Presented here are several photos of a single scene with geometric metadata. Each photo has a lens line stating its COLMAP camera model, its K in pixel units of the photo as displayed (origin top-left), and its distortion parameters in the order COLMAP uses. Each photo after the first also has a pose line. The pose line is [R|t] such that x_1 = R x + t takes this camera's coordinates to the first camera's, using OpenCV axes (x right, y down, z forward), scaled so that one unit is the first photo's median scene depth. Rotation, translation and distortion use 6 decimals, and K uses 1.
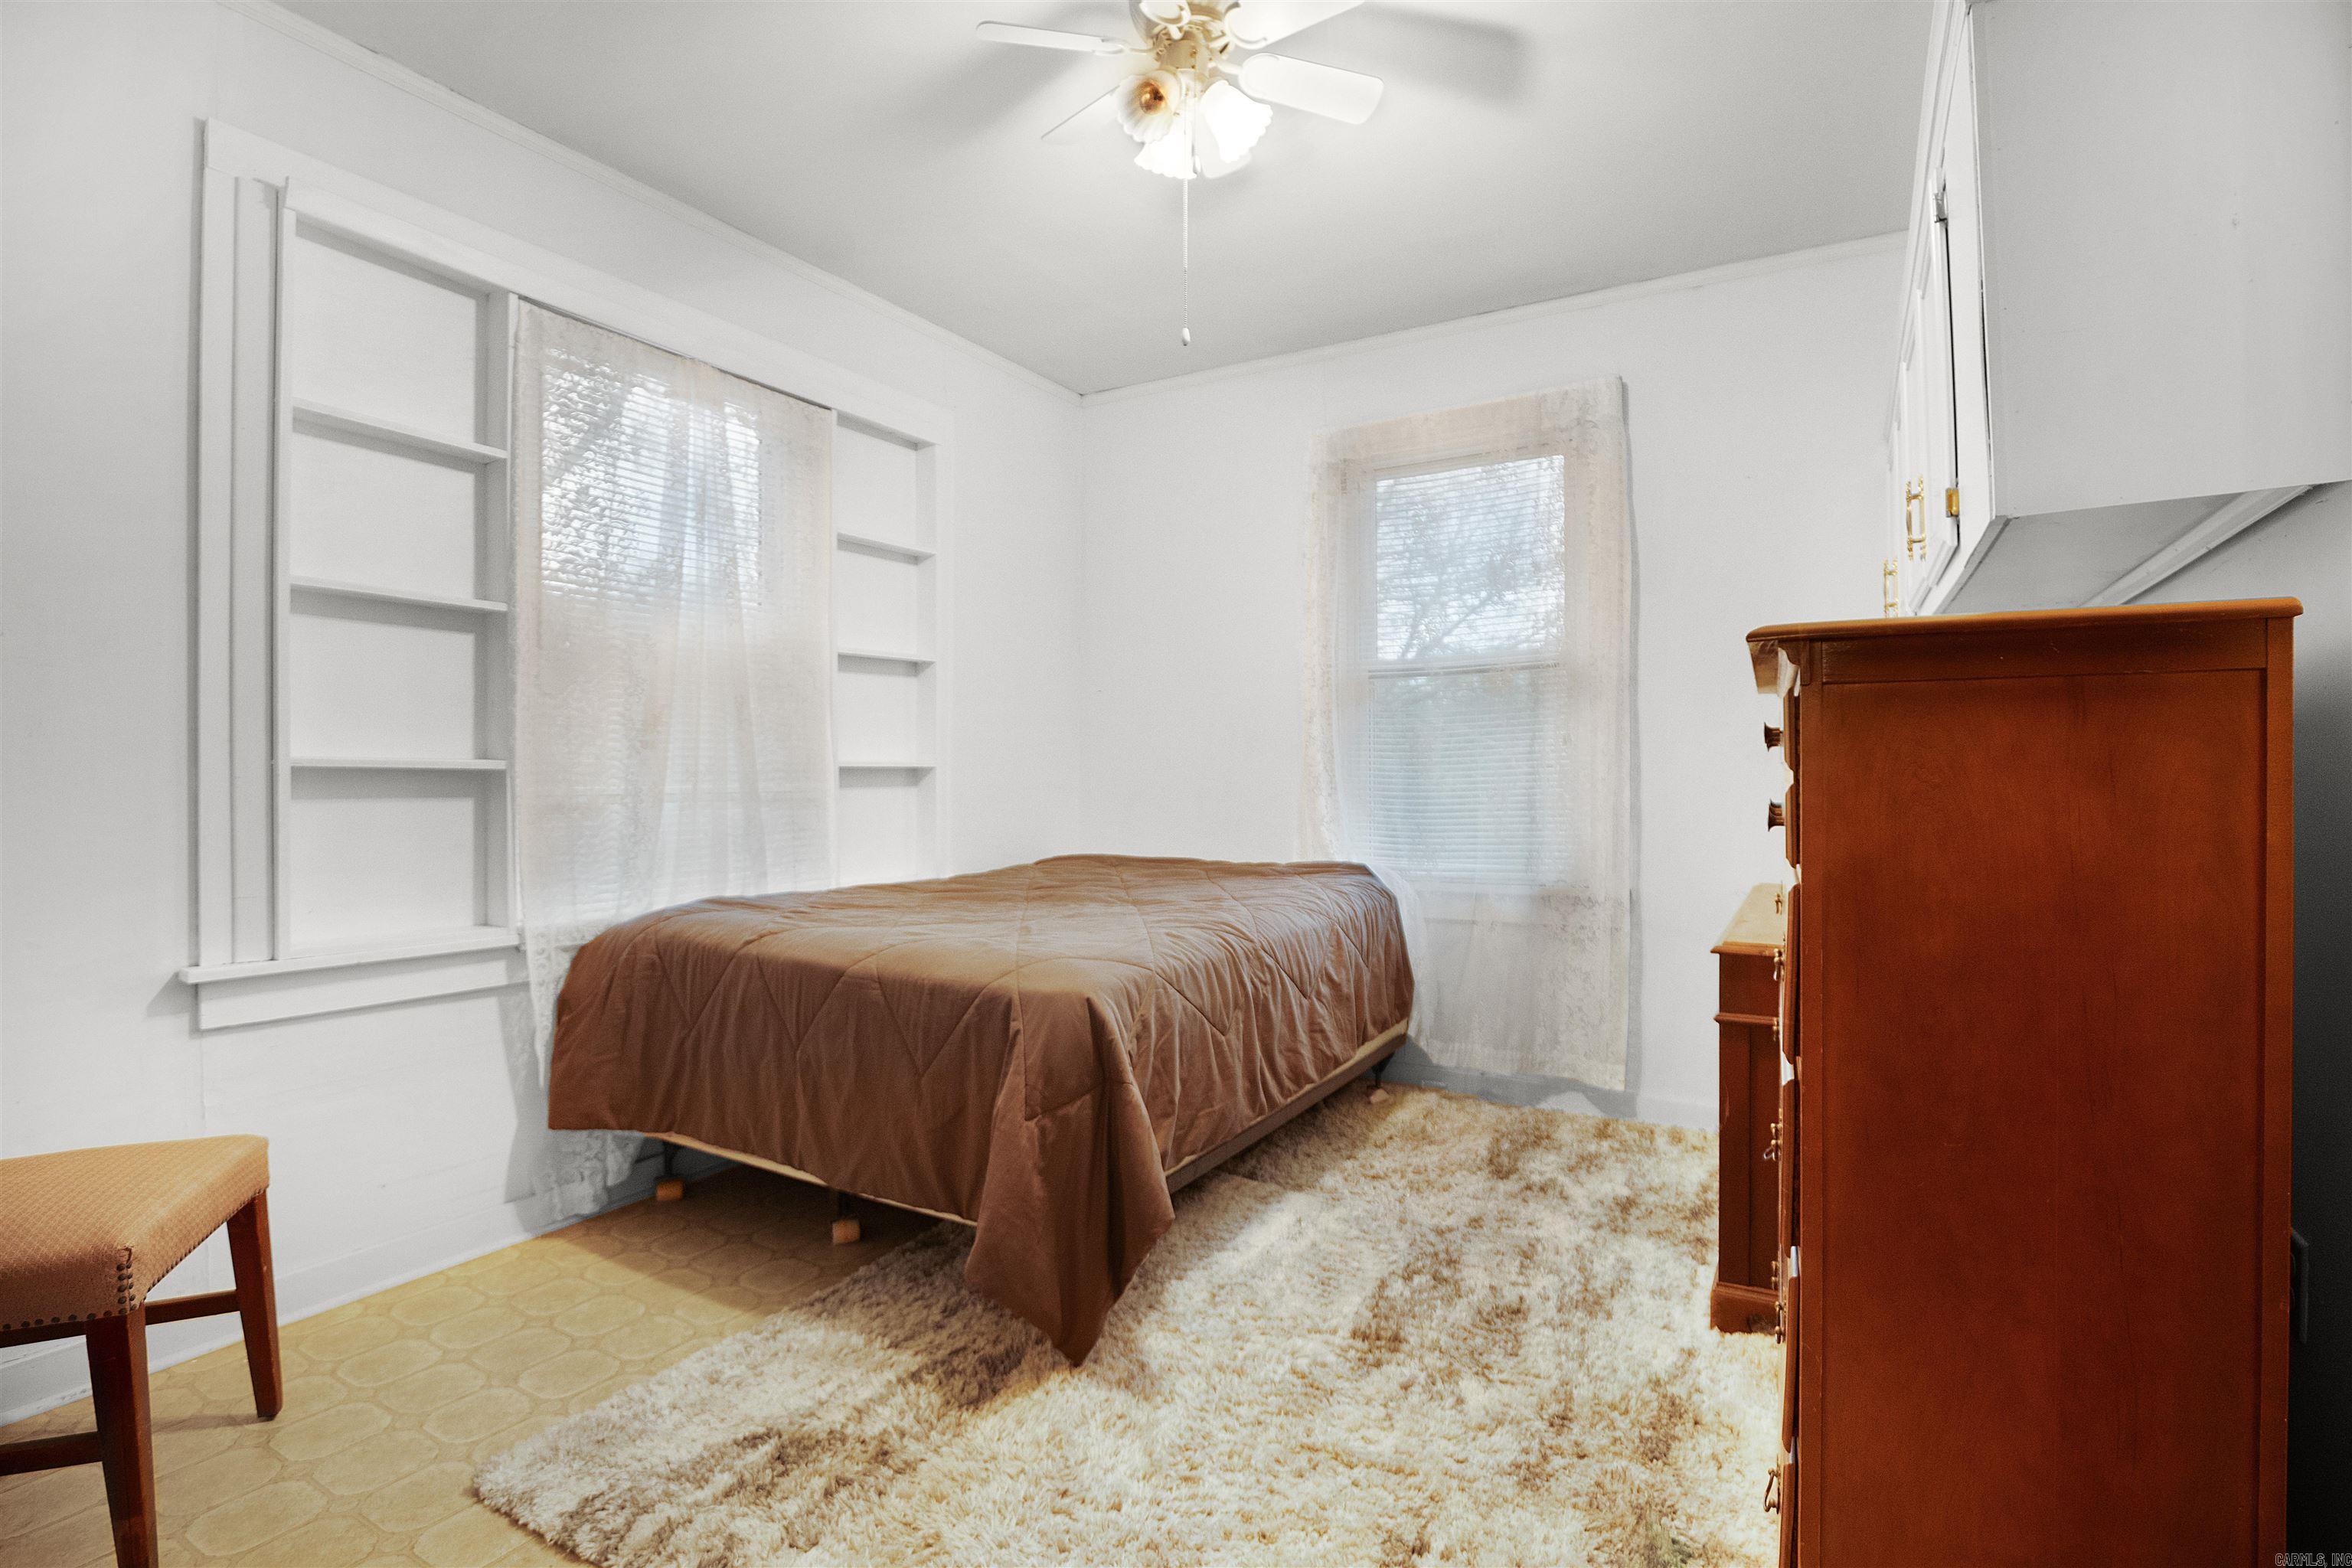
lens RADIAL K [[1127.7, 0, 1176.0], [0, 1127.7, 784.0], [0, 0, 1]] dist [-0.003884, 0.000336]
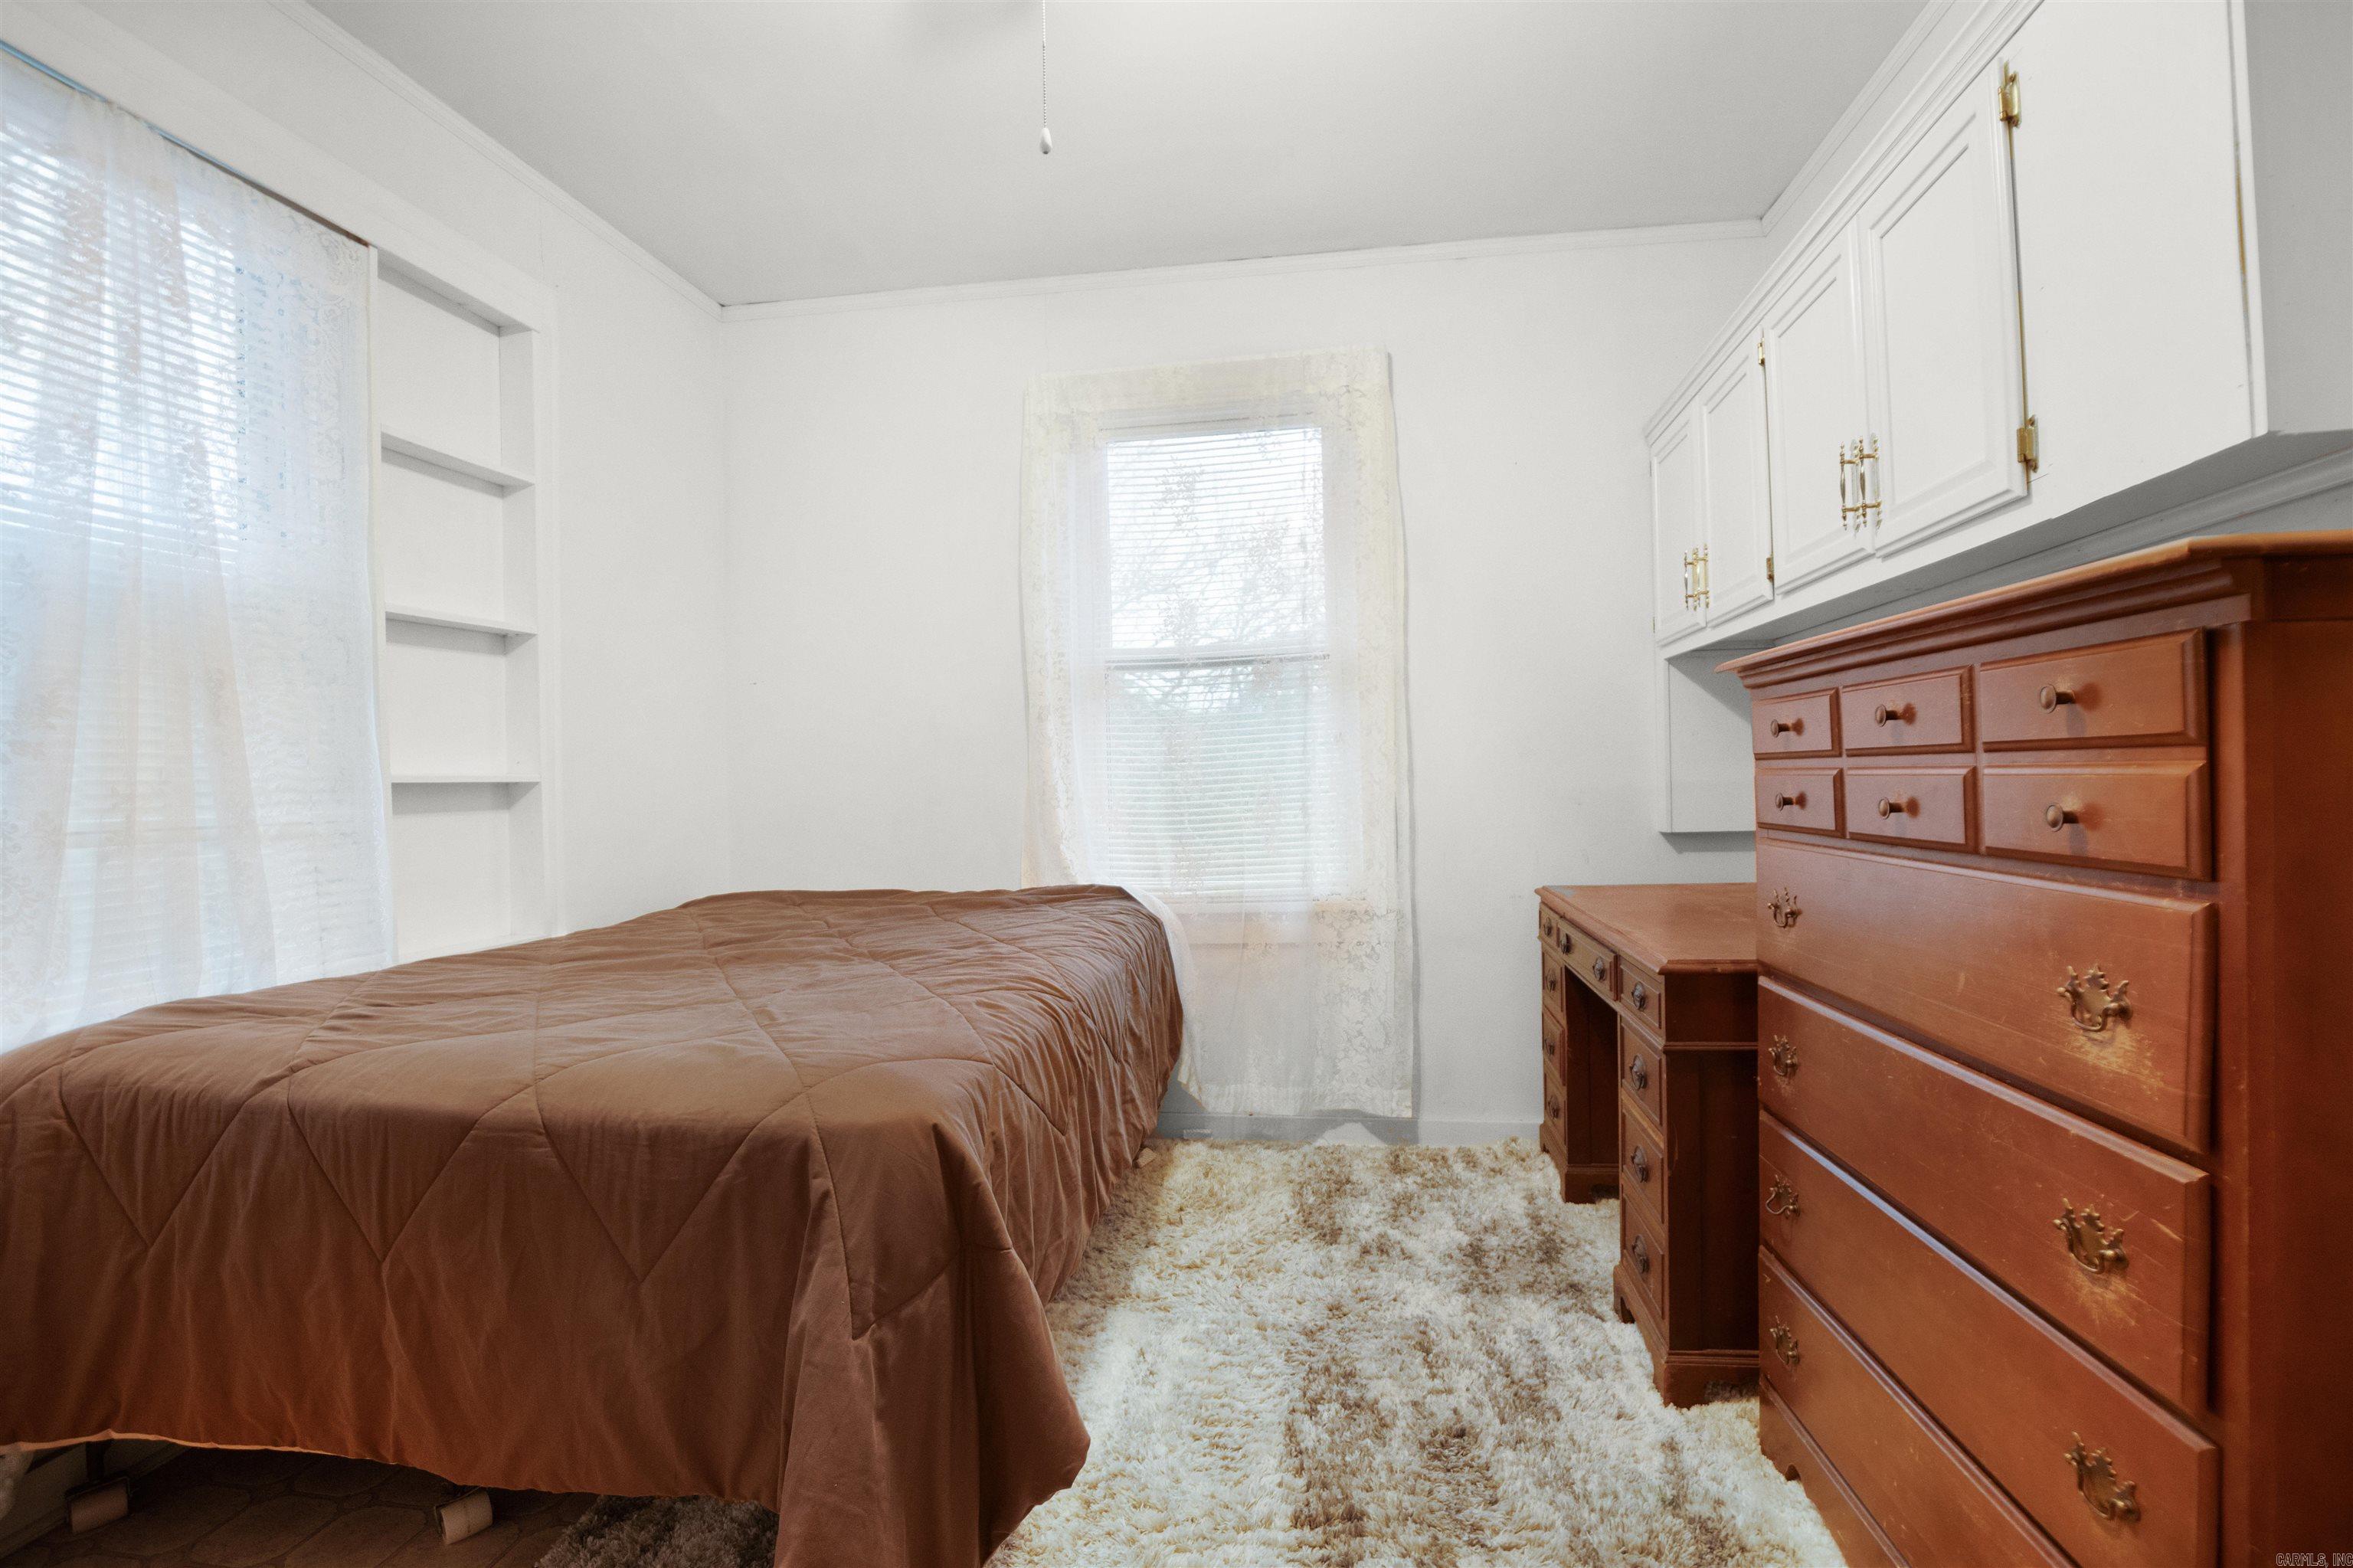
lens RADIAL K [[1116.3, 0, 1181.2], [0, 1116.3, 797.1], [0, 0, 1]] dist [-0.025489, 0.006904]
pose [[0.925915, -0.023307, 0.377011, -0.141225], [0.023346, 0.999717, 0.004467, 0.001425], [-0.377009, 0.004666, 0.926198, 0.272429]]
